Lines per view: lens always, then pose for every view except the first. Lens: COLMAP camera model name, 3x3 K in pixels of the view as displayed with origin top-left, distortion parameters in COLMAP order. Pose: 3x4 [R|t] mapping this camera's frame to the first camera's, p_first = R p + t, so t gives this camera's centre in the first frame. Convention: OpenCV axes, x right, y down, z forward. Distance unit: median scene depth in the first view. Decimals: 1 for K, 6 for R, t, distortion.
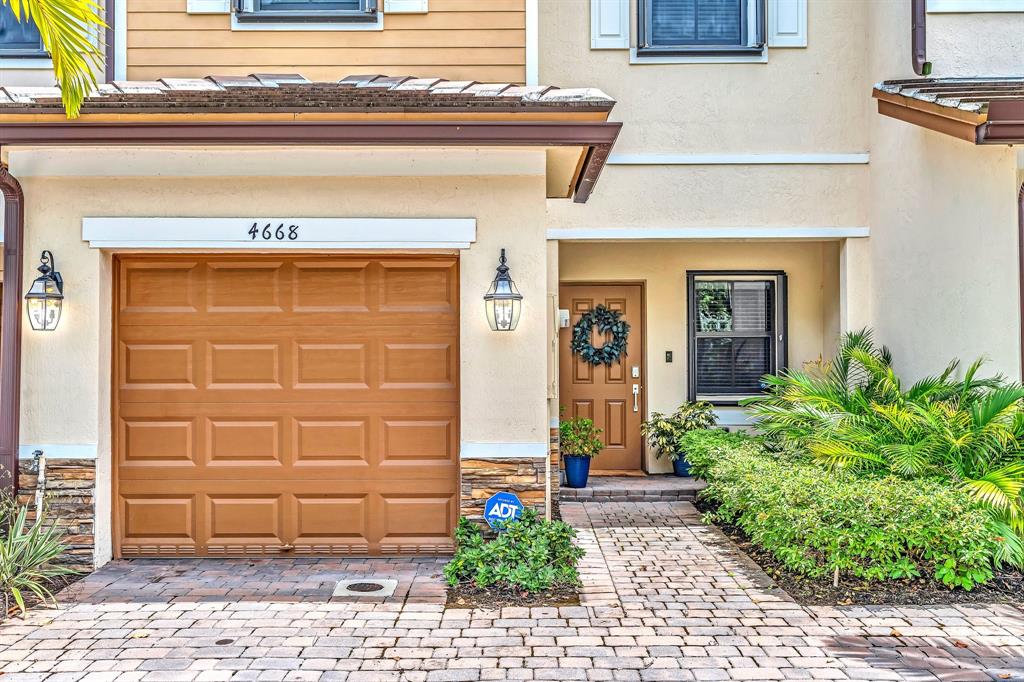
lens RADIAL K [[1209.6, 0, 508.8], [0, 1209.6, 331.5], [0, 0, 1]] dist [0.026497, 0.000000]
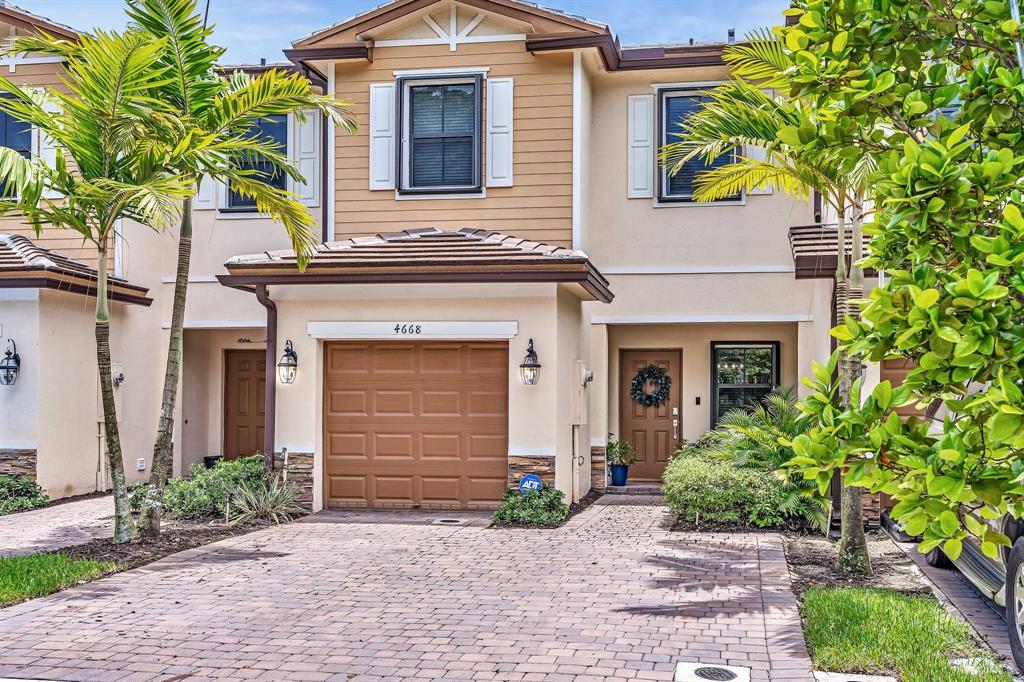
lens RADIAL K [[1241.8, 0, 523.7], [0, 1241.8, 387.1], [0, 0, 1]] dist [0.026551, 0.000000]
pose [[0.984502, 0.004815, -0.175305, 0.212134], [-0.003381, 0.999958, 0.008477, -0.008446], [0.175338, -0.007753, 0.984478, -0.560075]]
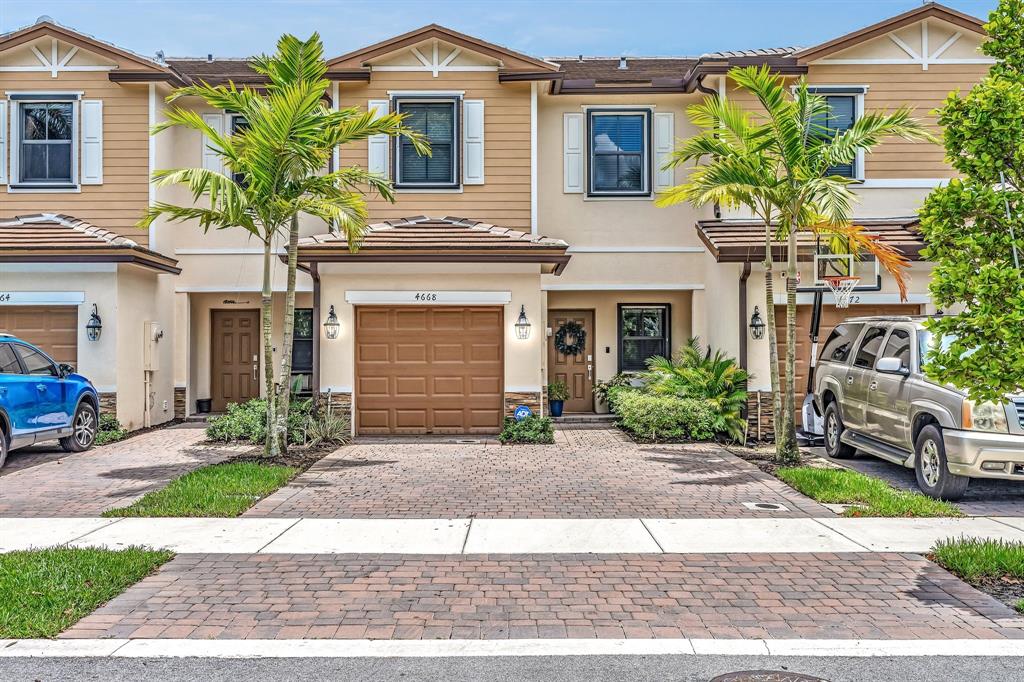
lens RADIAL K [[1252.4, 0, 508.0], [0, 1252.4, 340.5], [0, 0, 1]] dist [0.035448, 0.000000]
pose [[0.999993, 0.000870, 0.003528, -0.029414], [-0.000914, 0.999922, 0.012416, -0.019422], [-0.003517, -0.012419, 0.999917, -1.024634]]
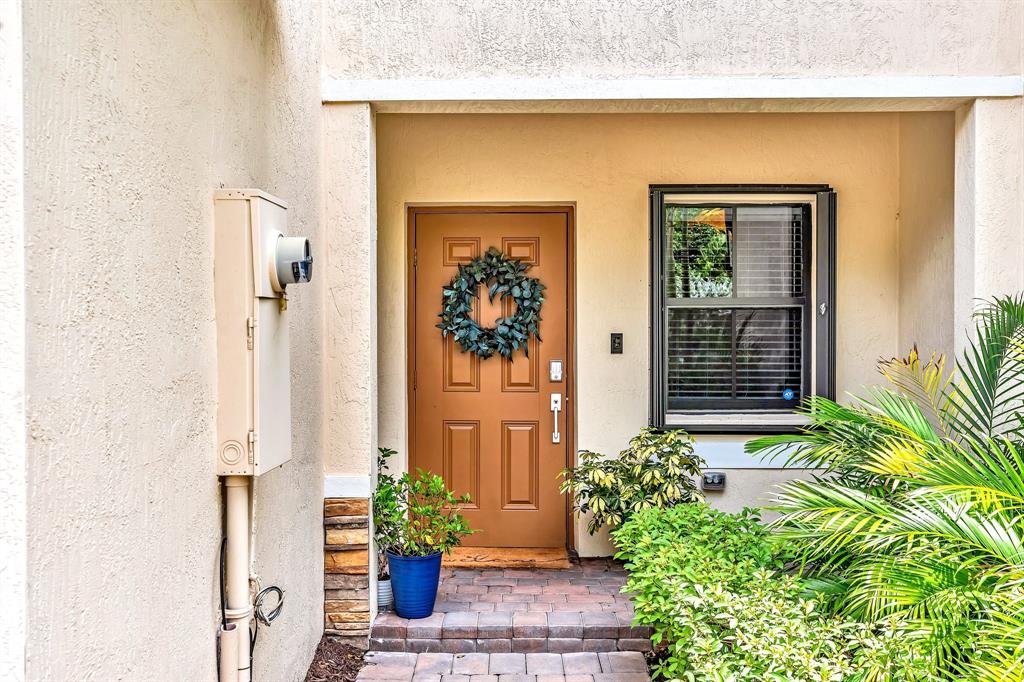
lens RADIAL K [[1209.6, 0, 512.5], [0, 1209.6, 345.4], [0, 0, 1]] dist [0.026497, 0.000000]
pose [[0.999998, 0.000603, 0.001886, 0.095514], [-0.000673, 0.999292, 0.037606, 0.001452], [-0.001862, -0.037608, 0.999291, 0.515458]]
